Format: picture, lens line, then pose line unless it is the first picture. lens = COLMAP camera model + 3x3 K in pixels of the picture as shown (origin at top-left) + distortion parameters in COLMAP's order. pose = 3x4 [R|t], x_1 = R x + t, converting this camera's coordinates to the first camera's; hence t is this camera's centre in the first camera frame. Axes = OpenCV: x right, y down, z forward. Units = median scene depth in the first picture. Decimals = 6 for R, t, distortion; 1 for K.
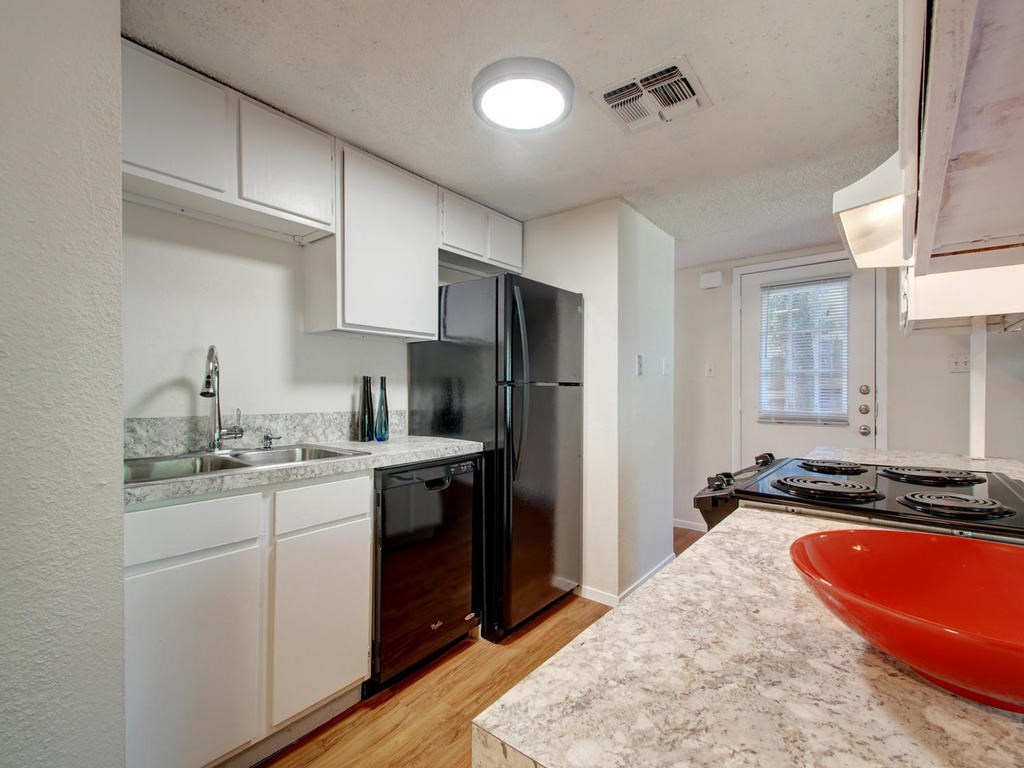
lens RADIAL K [[465.4, 0, 512.6], [0, 465.4, 389.7], [0, 0, 1]] dist [0.022229, -0.010823]
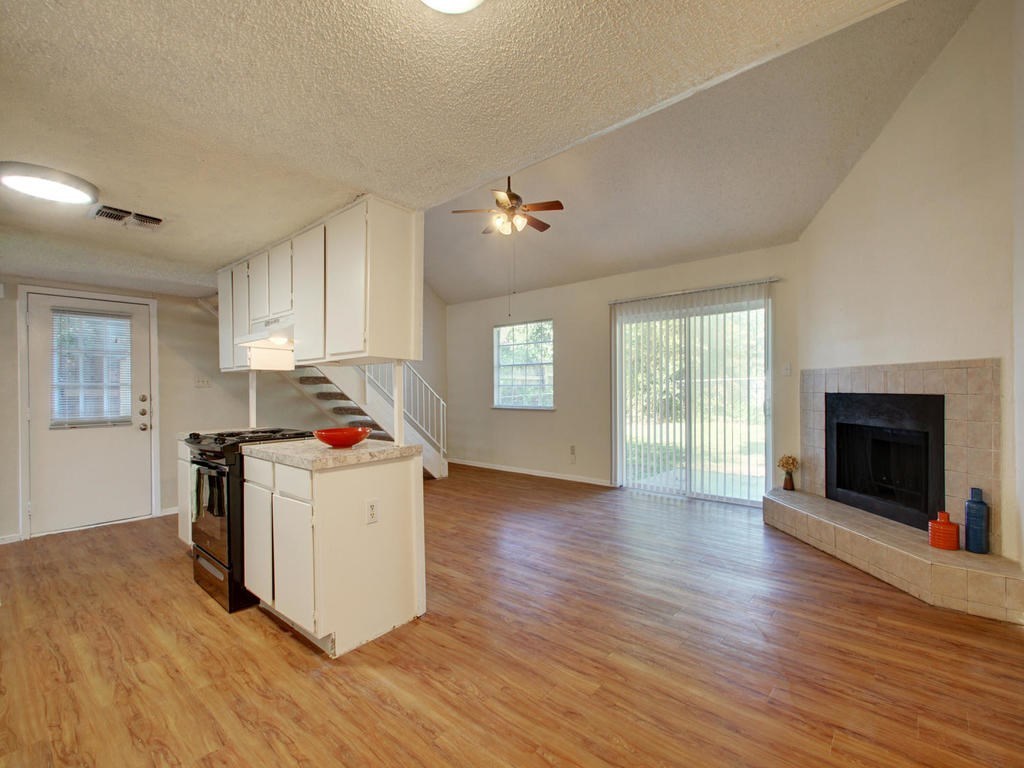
lens RADIAL K [[460.8, 0, 518.8], [0, 460.8, 389.7], [0, 0, 1]] dist [0.024136, -0.014781]
pose [[0.035552, 0.000576, 0.999368, -0.912385], [0.011411, 0.999934, -0.000982, -0.016814], [-0.999303, 0.011439, 0.035543, -0.273422]]
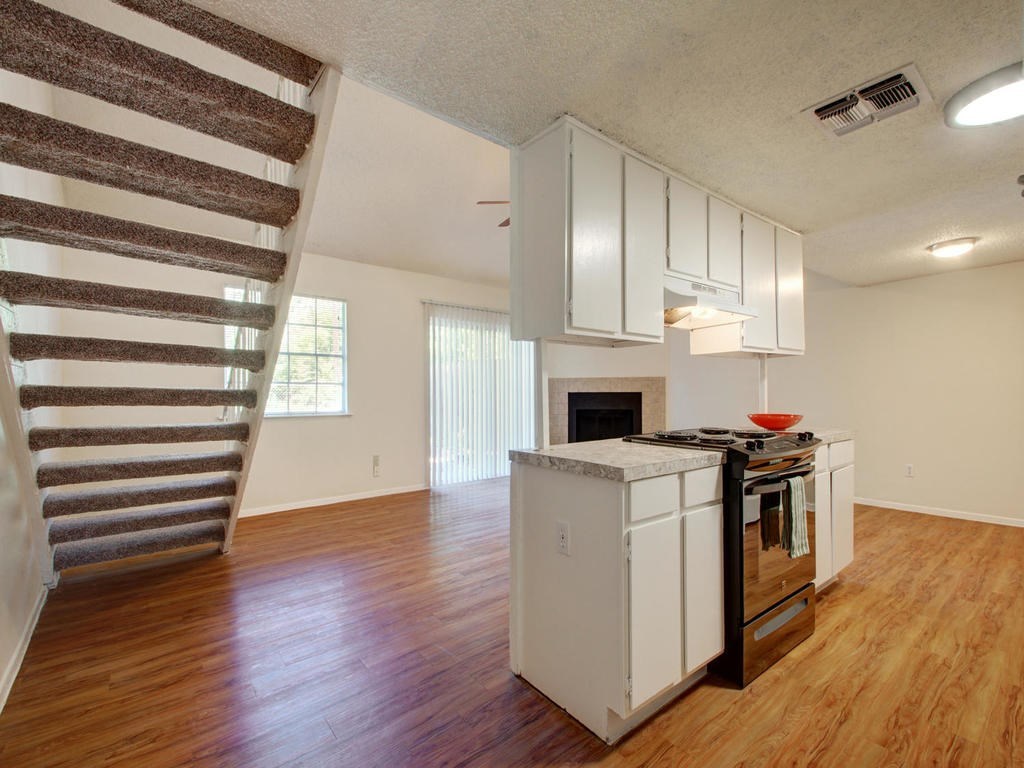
lens RADIAL K [[465.4, 0, 512.6], [0, 465.4, 389.7], [0, 0, 1]] dist [0.022229, -0.010823]
pose [[-0.975406, 0.011378, 0.220124, 0.612968], [0.009987, 0.999923, -0.007434, 0.008169], [-0.220192, -0.005053, -0.975444, 1.614241]]
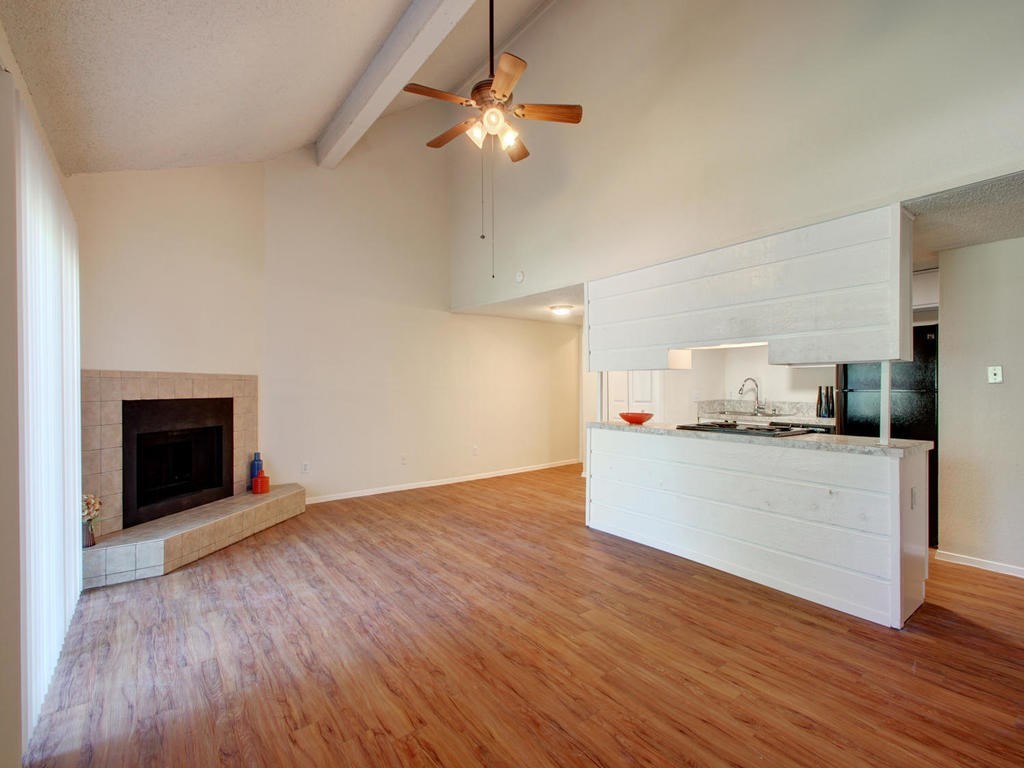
lens RADIAL K [[444.7, 0, 524.8], [0, 444.7, 388.4], [0, 0, 1]] dist [0.032045, -0.012779]
pose [[-0.216751, 0.007138, -0.976201, 2.042619], [0.002950, 0.999973, 0.006657, -0.036938], [0.976222, -0.001437, -0.216767, 0.155542]]
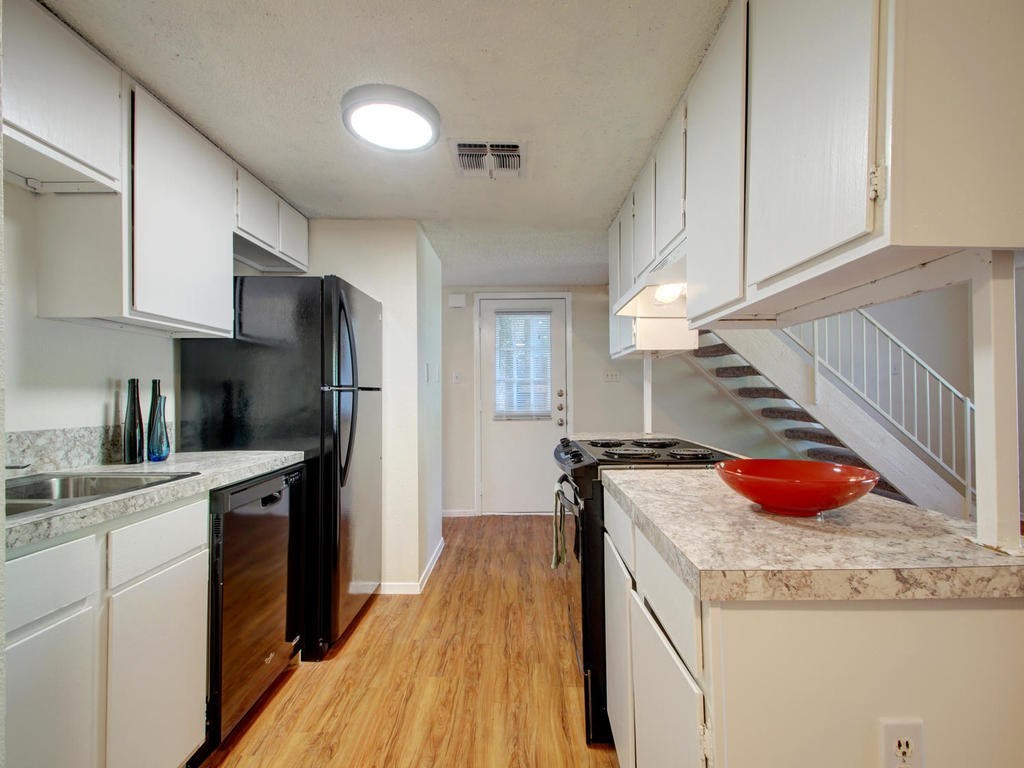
lens RADIAL K [[460.8, 0, 518.8], [0, 460.8, 389.7], [0, 0, 1]] dist [0.024136, -0.014781]
pose [[0.783048, -0.000871, 0.621961, -0.301852], [0.008158, 0.999927, -0.008870, 0.001127], [-0.621908, 0.012019, 0.782998, -0.000164]]
